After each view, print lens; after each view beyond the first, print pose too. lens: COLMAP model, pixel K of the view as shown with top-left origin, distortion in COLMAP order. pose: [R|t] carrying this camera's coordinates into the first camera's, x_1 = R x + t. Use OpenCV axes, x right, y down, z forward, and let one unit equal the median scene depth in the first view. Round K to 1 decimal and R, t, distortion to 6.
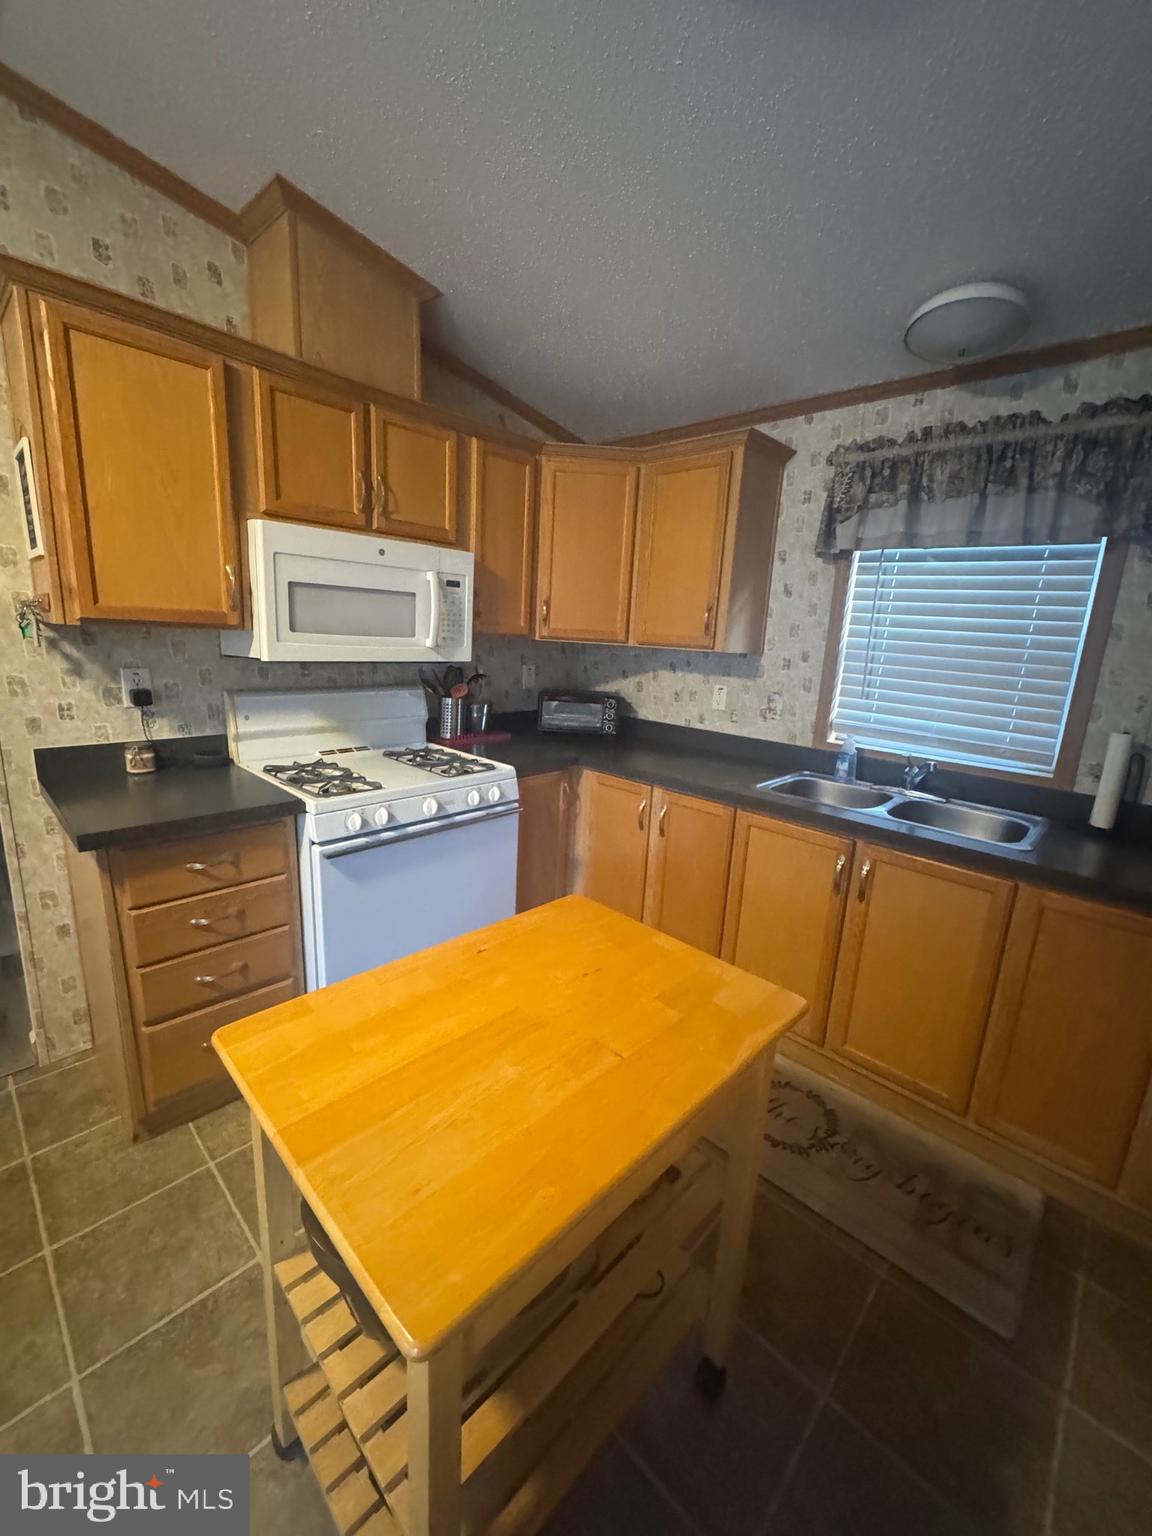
lens RADIAL K [[618.9, 0, 582.7], [0, 618.9, 766.2], [0, 0, 1]] dist [-0.000952, -0.000079]
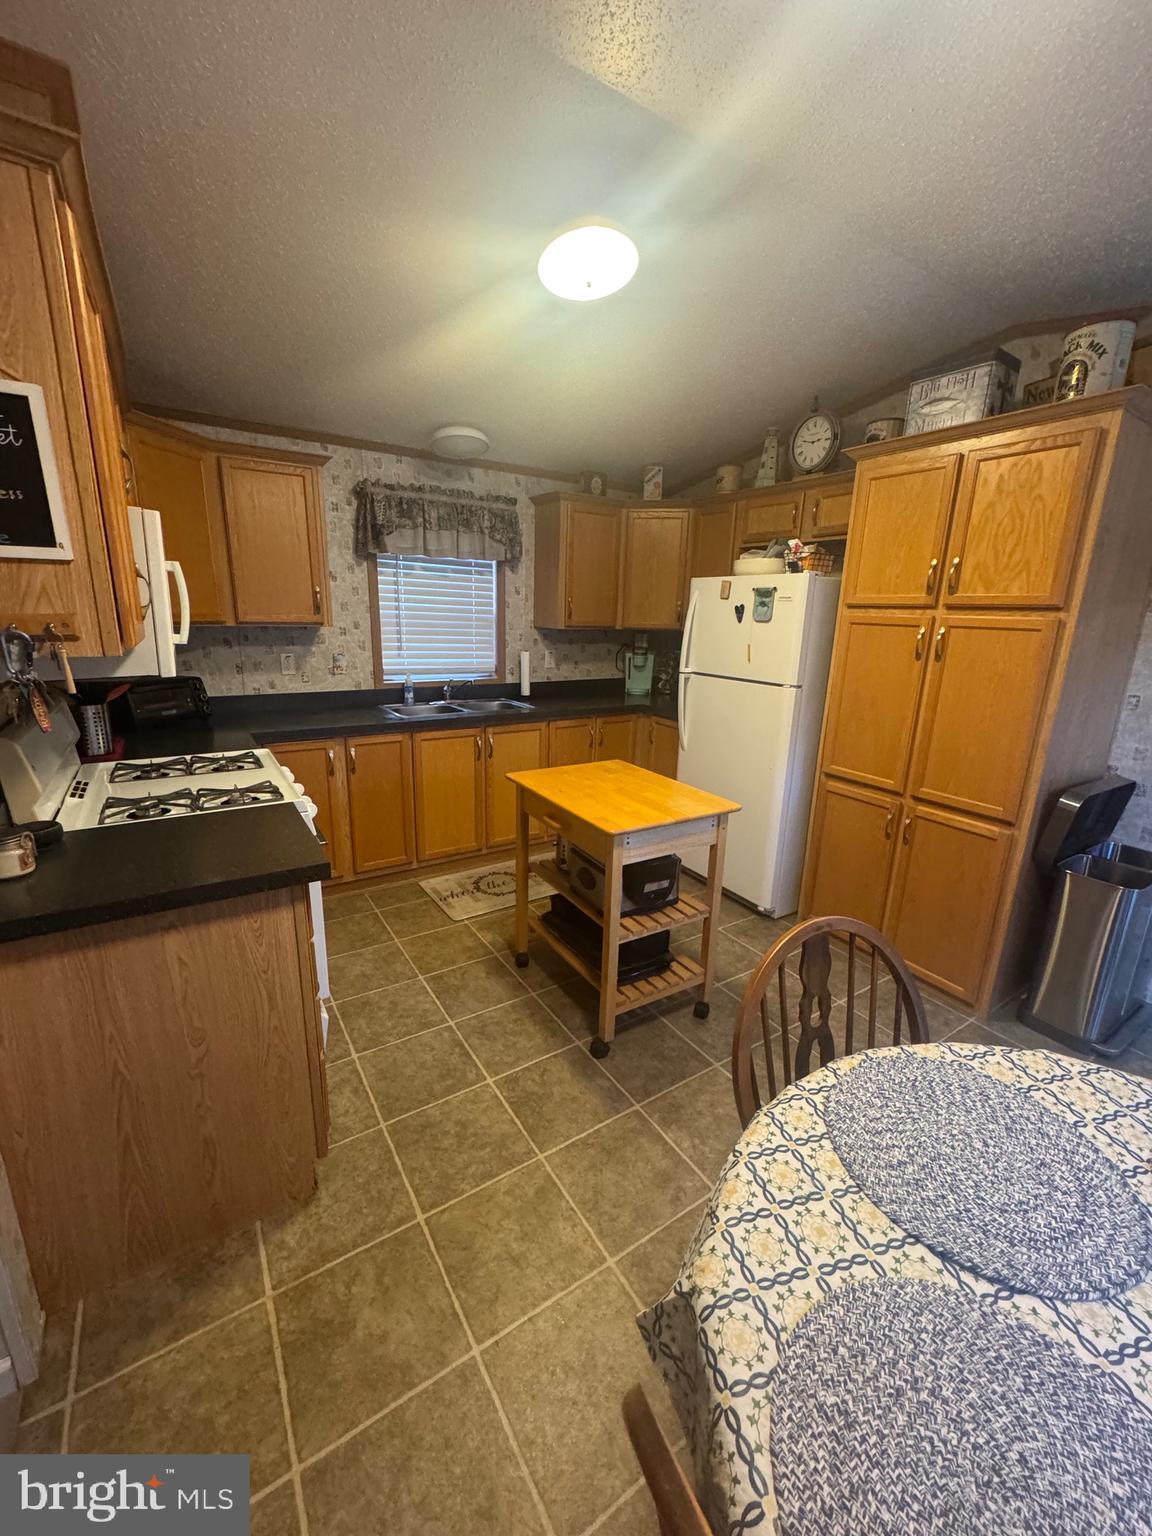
lens RADIAL K [[611.0, 0, 578.5], [0, 611.0, 767.2], [0, 0, 1]] dist [-0.001906, -0.000205]
pose [[0.242829, -0.284859, 0.927302, -0.900527], [0.195342, 0.950691, 0.240891, -0.109383], [-0.950198, 0.122646, 0.286501, 0.176967]]
